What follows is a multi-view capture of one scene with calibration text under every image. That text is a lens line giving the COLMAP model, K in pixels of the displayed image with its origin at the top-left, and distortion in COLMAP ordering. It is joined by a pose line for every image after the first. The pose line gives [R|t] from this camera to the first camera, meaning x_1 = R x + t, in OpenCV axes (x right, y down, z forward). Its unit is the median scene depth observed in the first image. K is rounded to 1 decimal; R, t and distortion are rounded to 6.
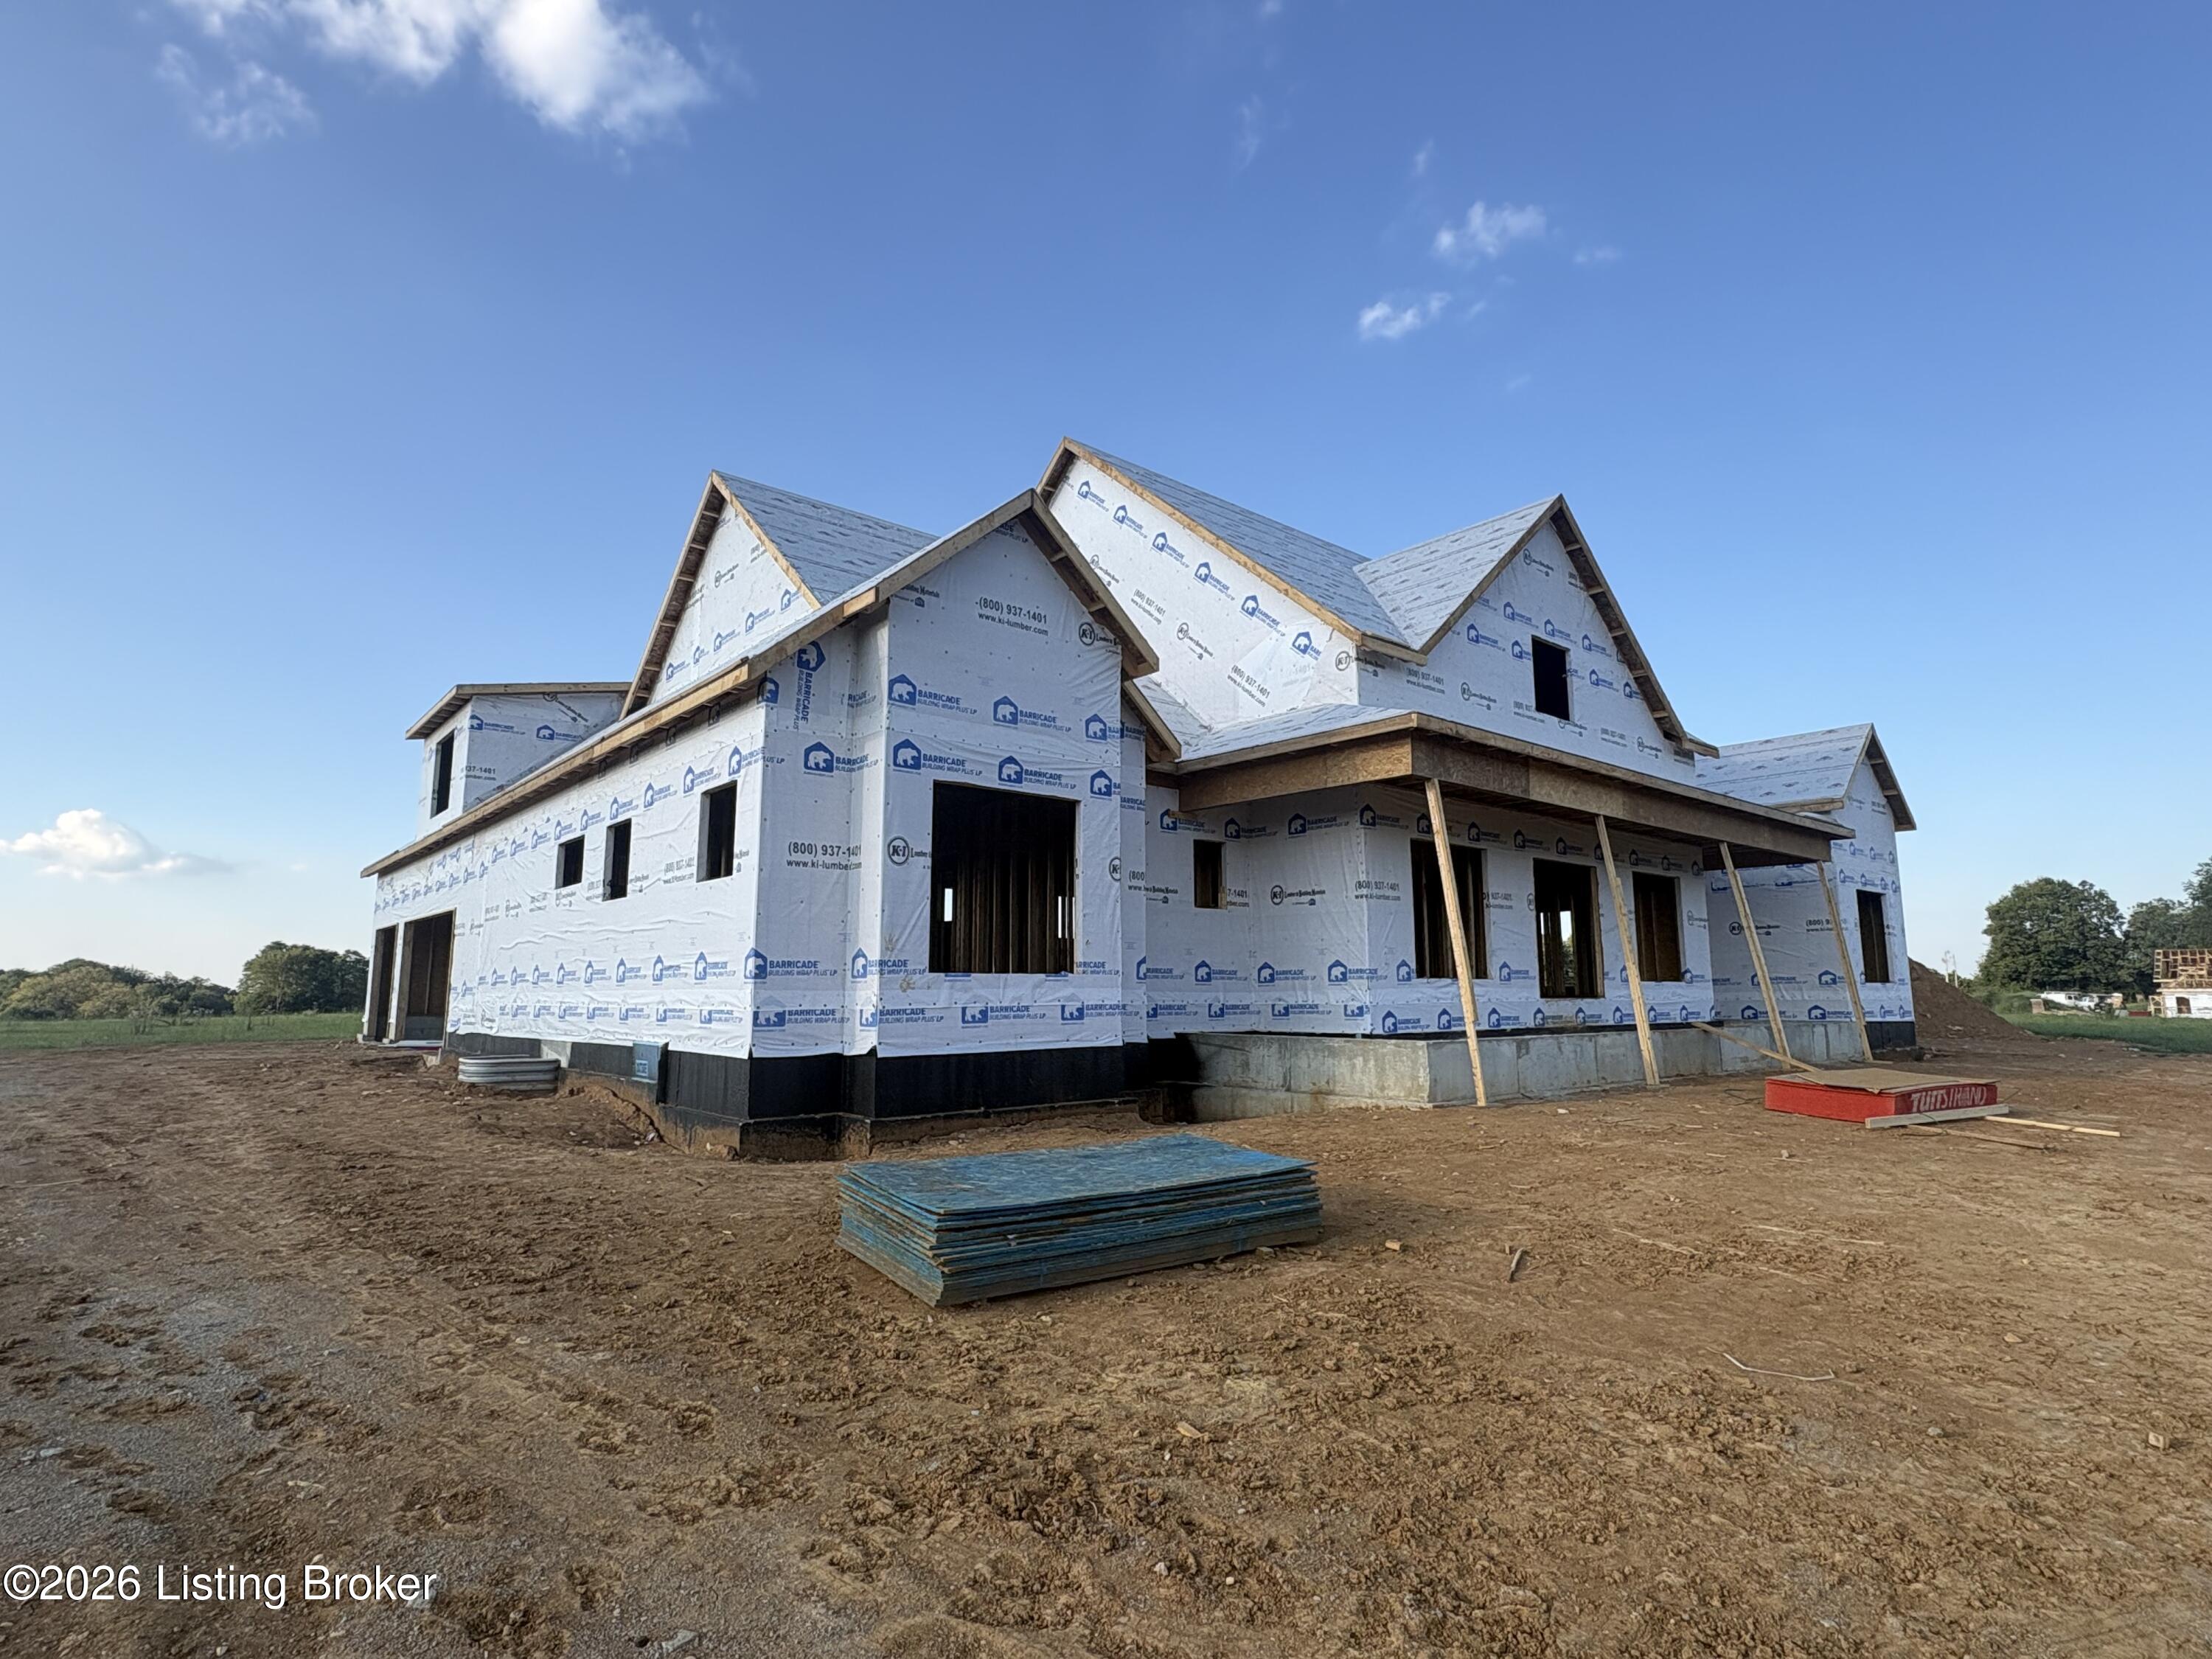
lens RADIAL K [[1163.5, 0, 1108.4], [0, 1163.5, 834.0], [0, 0, 1]] dist [0.000410, 0.000798]
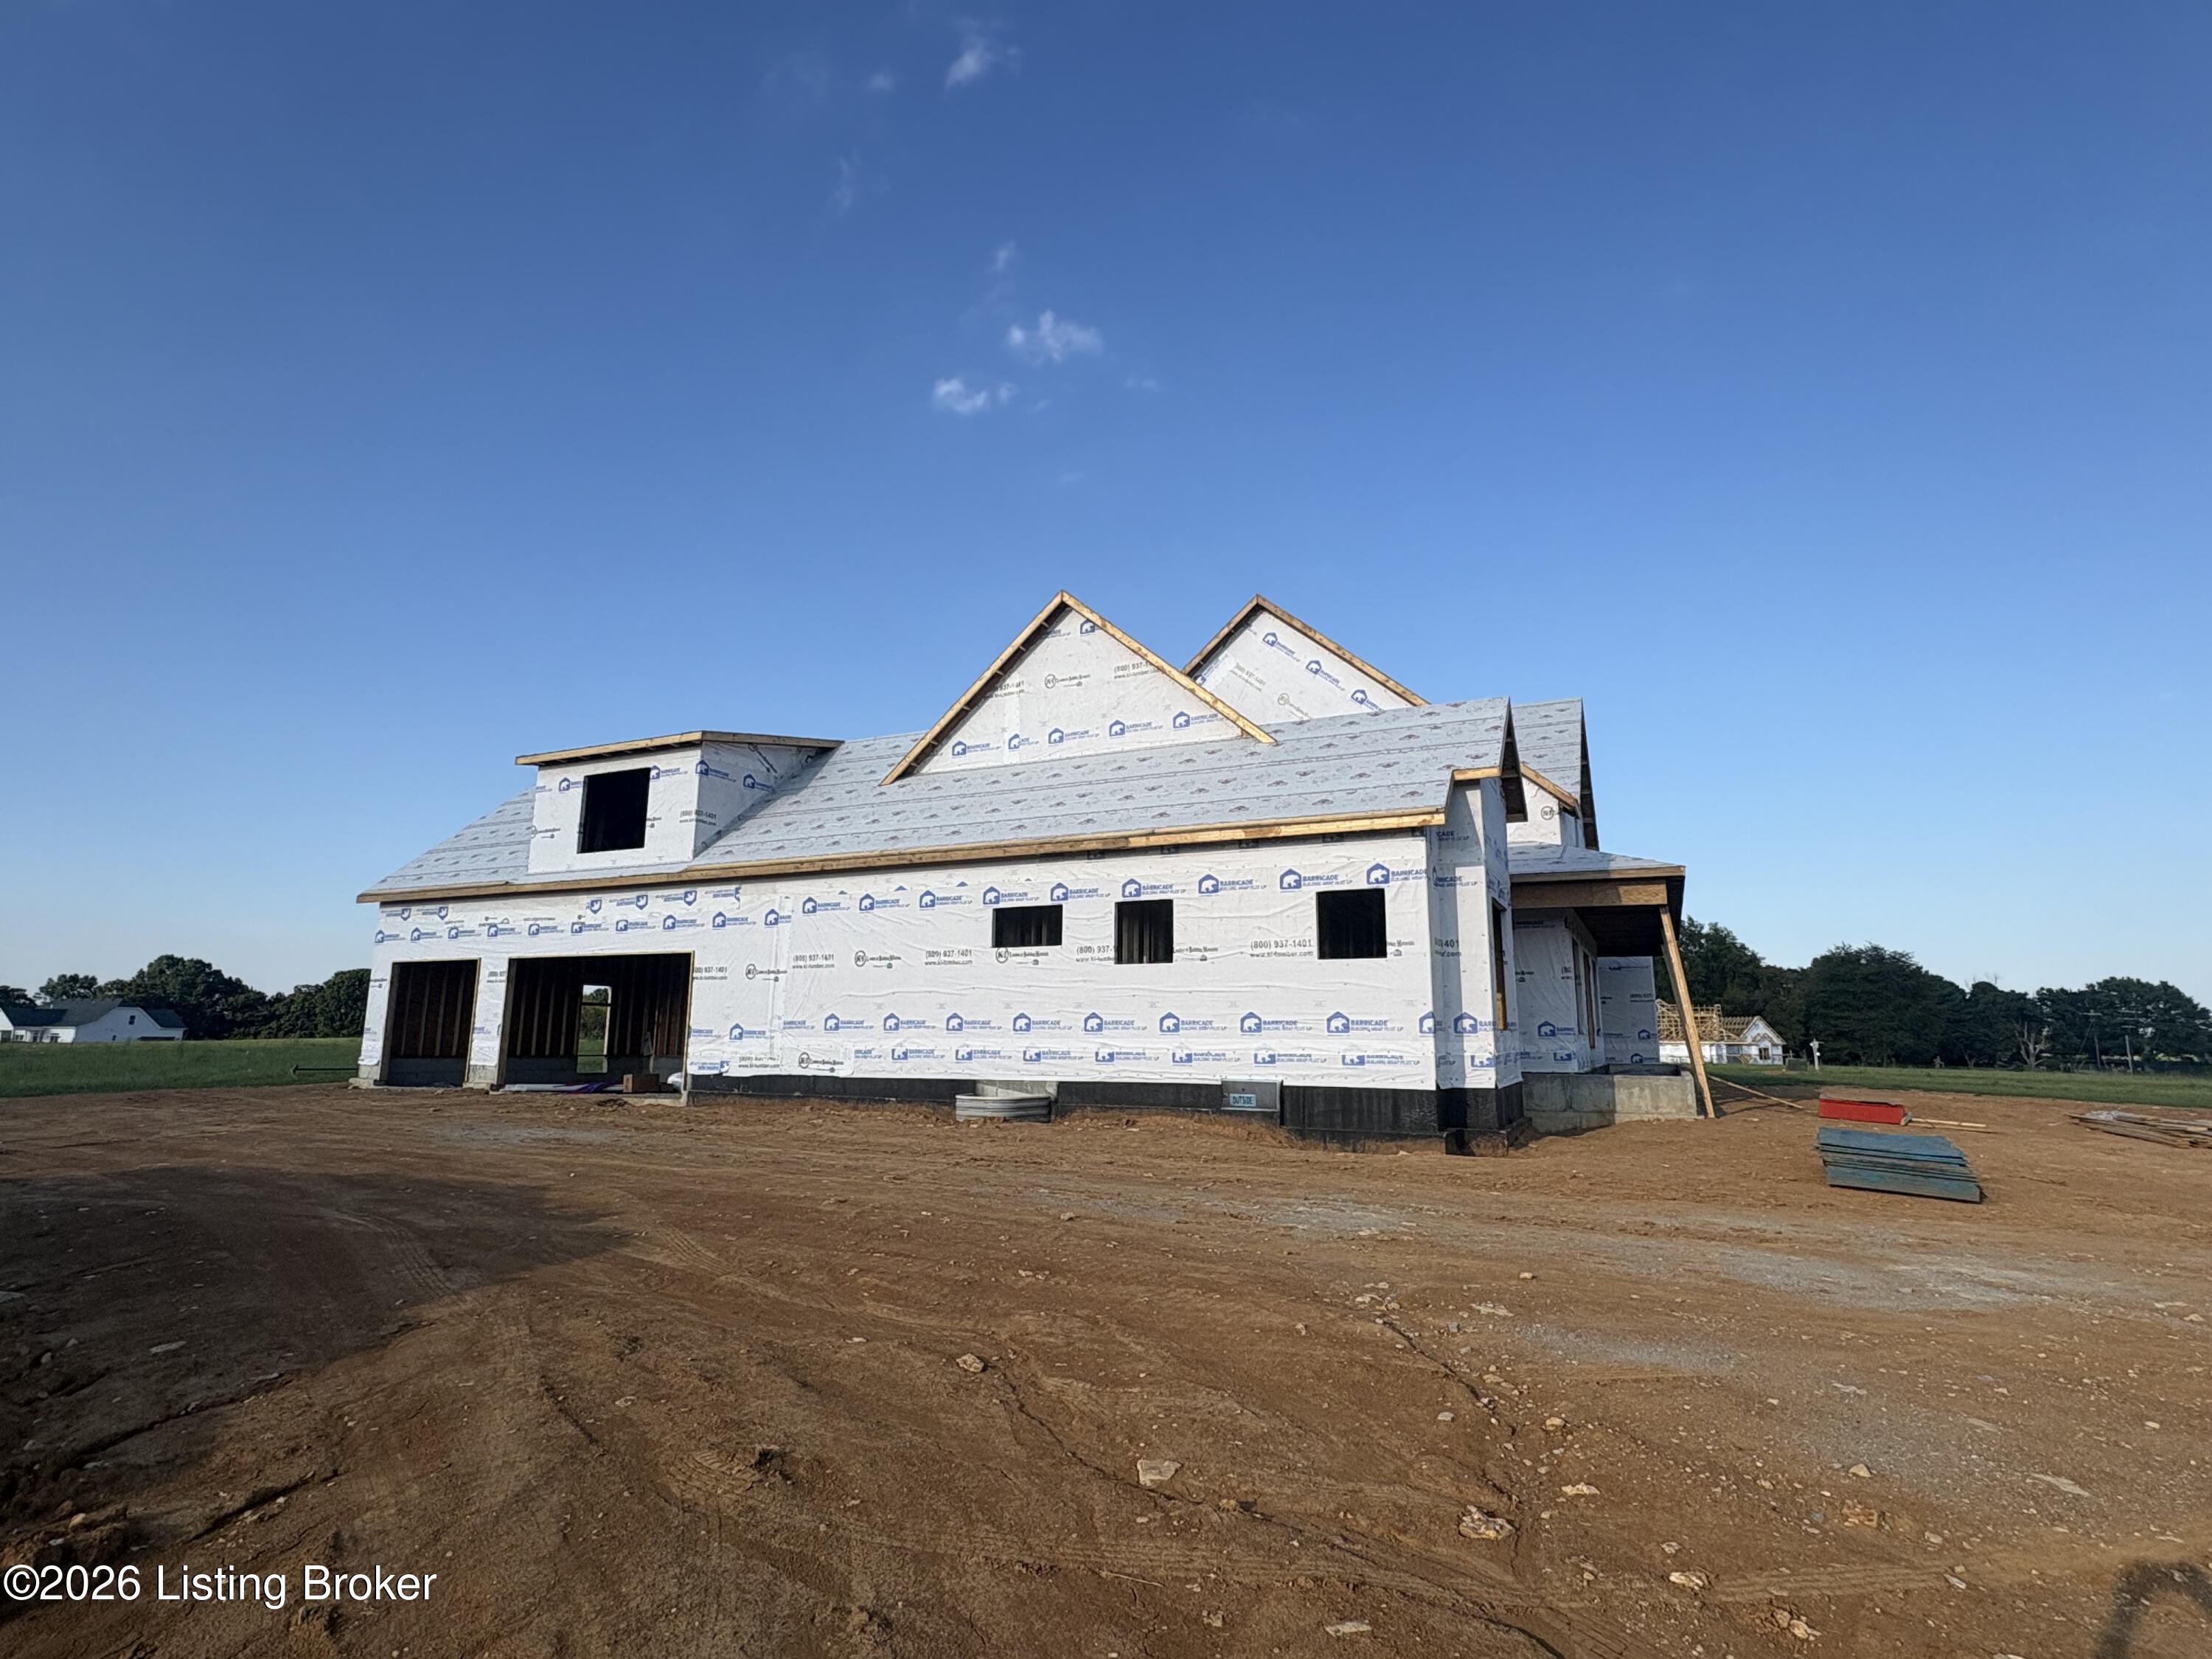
lens RADIAL K [[1163.5, 0, 1092.0], [0, 1163.5, 823.3], [0, 0, 1]] dist [0.000410, 0.000798]
pose [[0.911443, 0.082838, 0.403000, -0.634270], [-0.064757, 0.996196, -0.058313, -0.010258], [-0.406297, 0.027052, 0.913341, -0.063441]]
